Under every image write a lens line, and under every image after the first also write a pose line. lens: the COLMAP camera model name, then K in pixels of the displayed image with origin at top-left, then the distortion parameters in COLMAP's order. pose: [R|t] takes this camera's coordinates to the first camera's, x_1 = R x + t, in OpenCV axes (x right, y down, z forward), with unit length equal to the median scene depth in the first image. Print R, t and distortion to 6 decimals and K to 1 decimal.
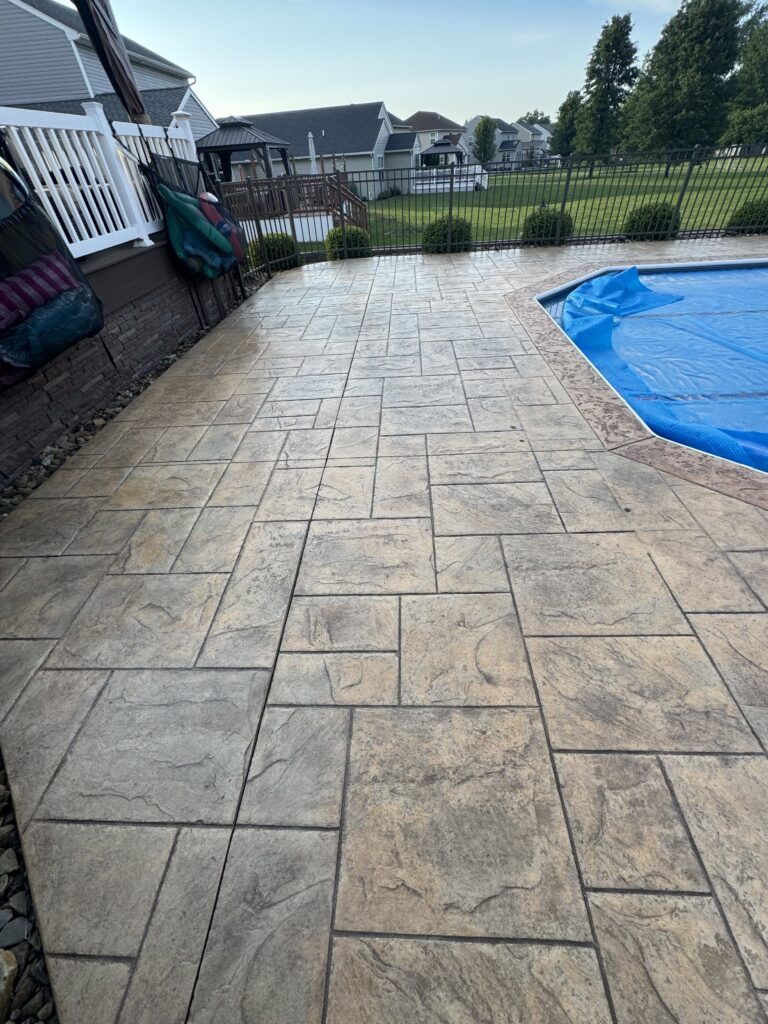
lens RADIAL K [[407.2, 0, 382.5], [0, 407.2, 511.8], [0, 0, 1]] dist [-0.002897, 0.000566]
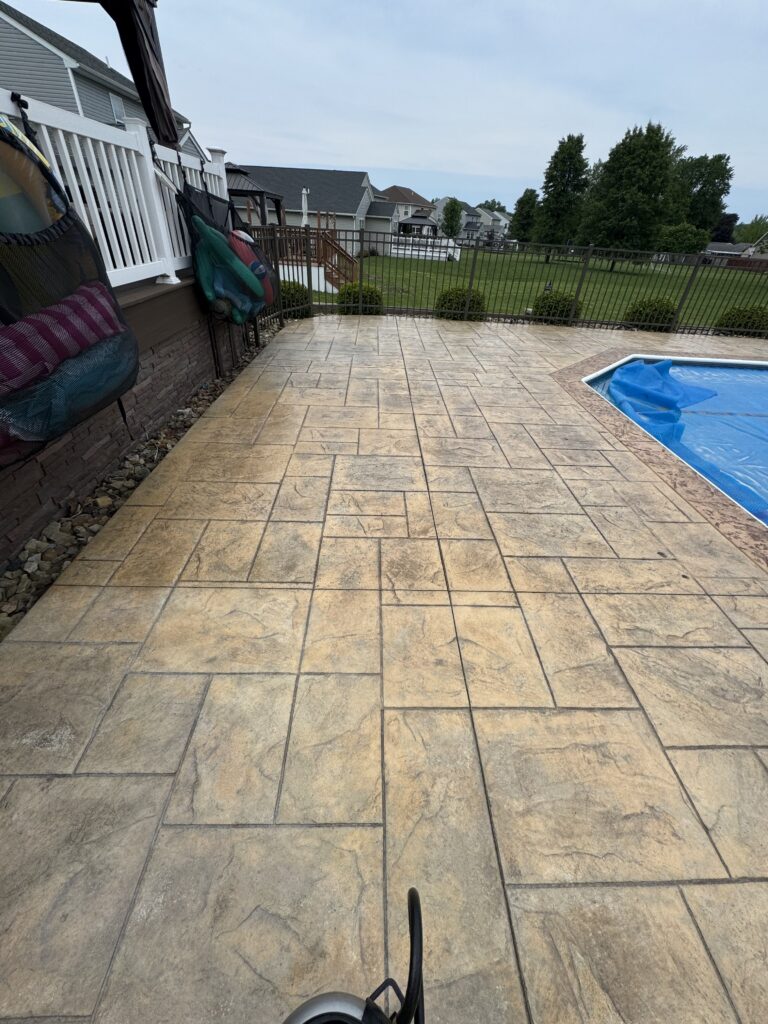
lens RADIAL K [[407.2, 0, 384.9], [0, 407.2, 512.4], [0, 0, 1]] dist [-0.002897, 0.000566]
pose [[0.992008, 0.056201, 0.112971, -0.265315], [-0.044966, 0.994005, -0.099656, -0.148456], [-0.117894, 0.093779, 0.988588, 0.198426]]
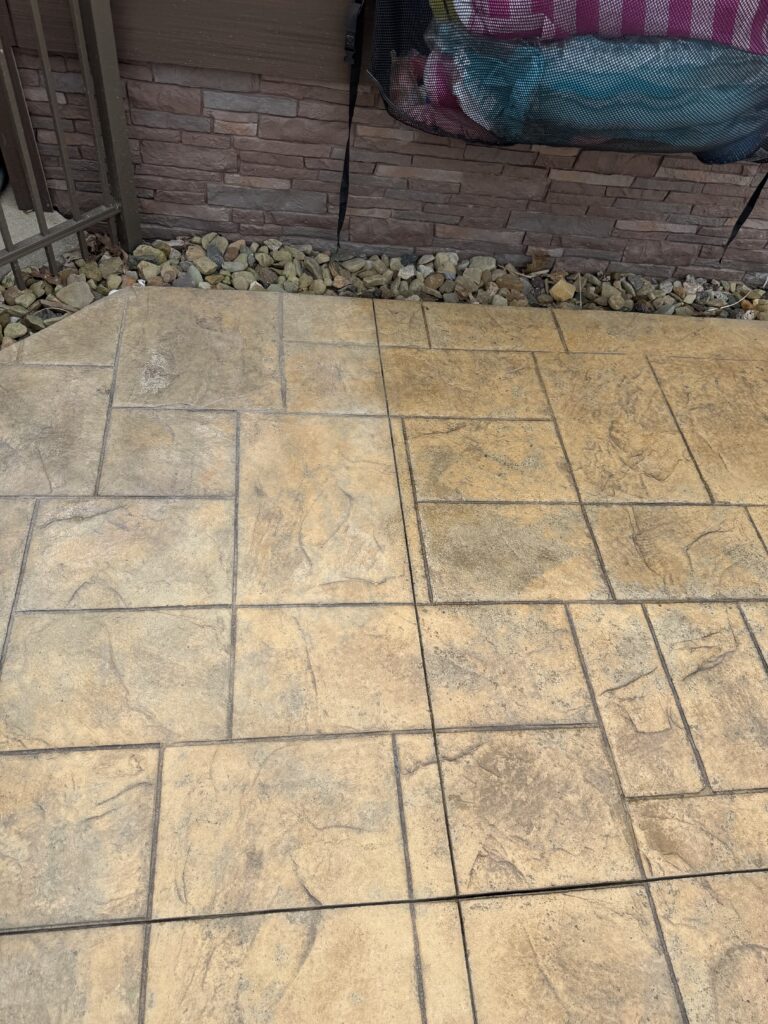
lens RADIAL K [[721.0, 0, 373.8], [0, 721.0, 517.6], [0, 0, 1]] dist [0.049331, -0.059619]
pose [[0.123253, 0.845864, -0.518963, -0.078780], [-0.760070, 0.416694, 0.498658, -0.359807], [0.638046, 0.332987, 0.694275, 0.376710]]
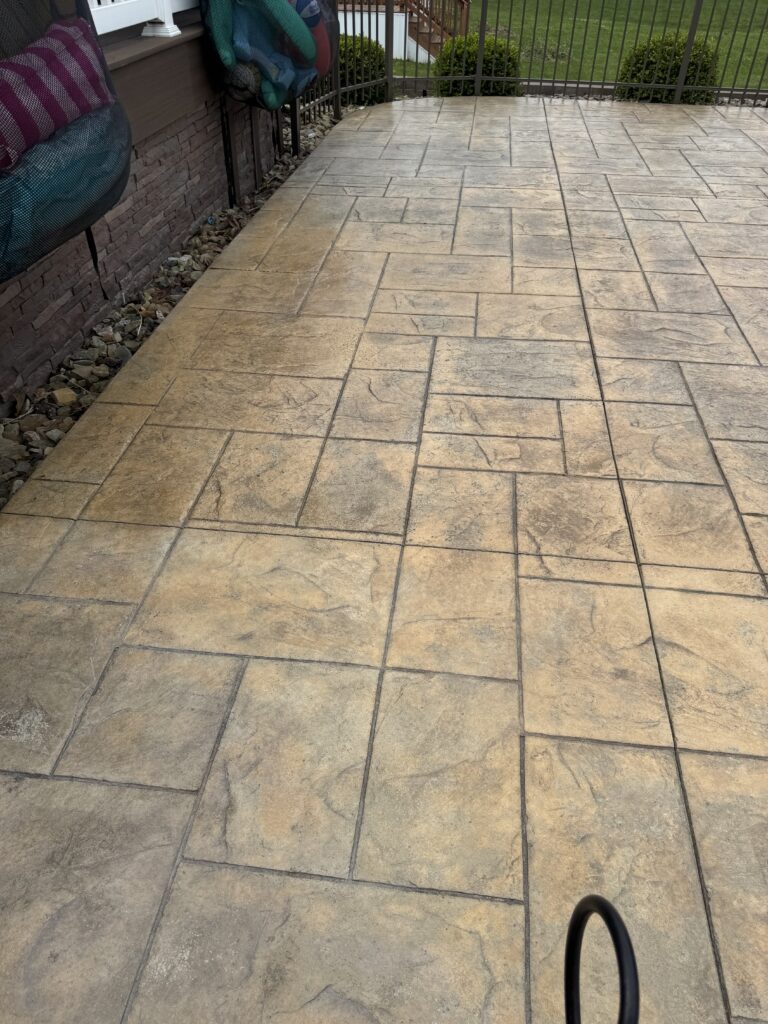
lens RADIAL K [[720.3, 0, 390.2], [0, 720.3, 514.1], [0, 0, 1]] dist [0.055589, -0.071384]
pose [[0.994228, 0.105996, -0.016598, -0.298123], [-0.106484, 0.993800, -0.031971, -0.099221], [0.013106, 0.033554, 0.999351, 0.179095]]
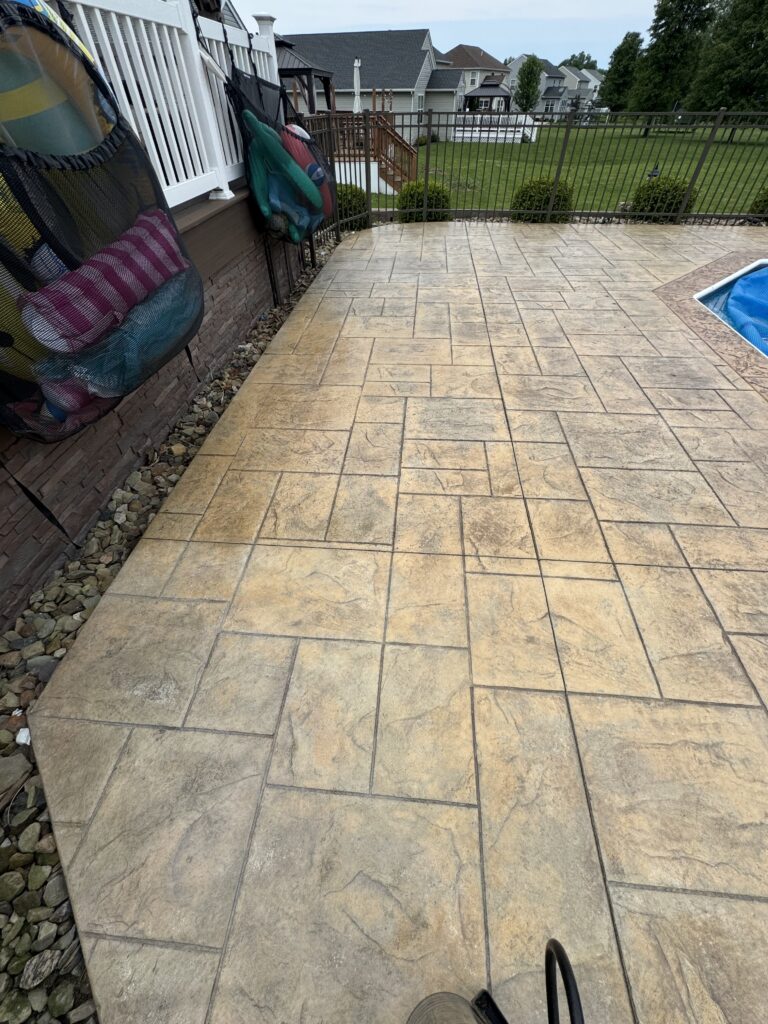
lens RADIAL K [[407.2, 0, 385.8], [0, 407.2, 512.3], [0, 0, 1]] dist [-0.002897, 0.000566]
pose [[0.997787, 0.066343, 0.004489, -0.309557], [-0.066488, 0.994515, 0.080742, -0.190301], [0.000892, -0.080862, 0.996725, 0.242411]]
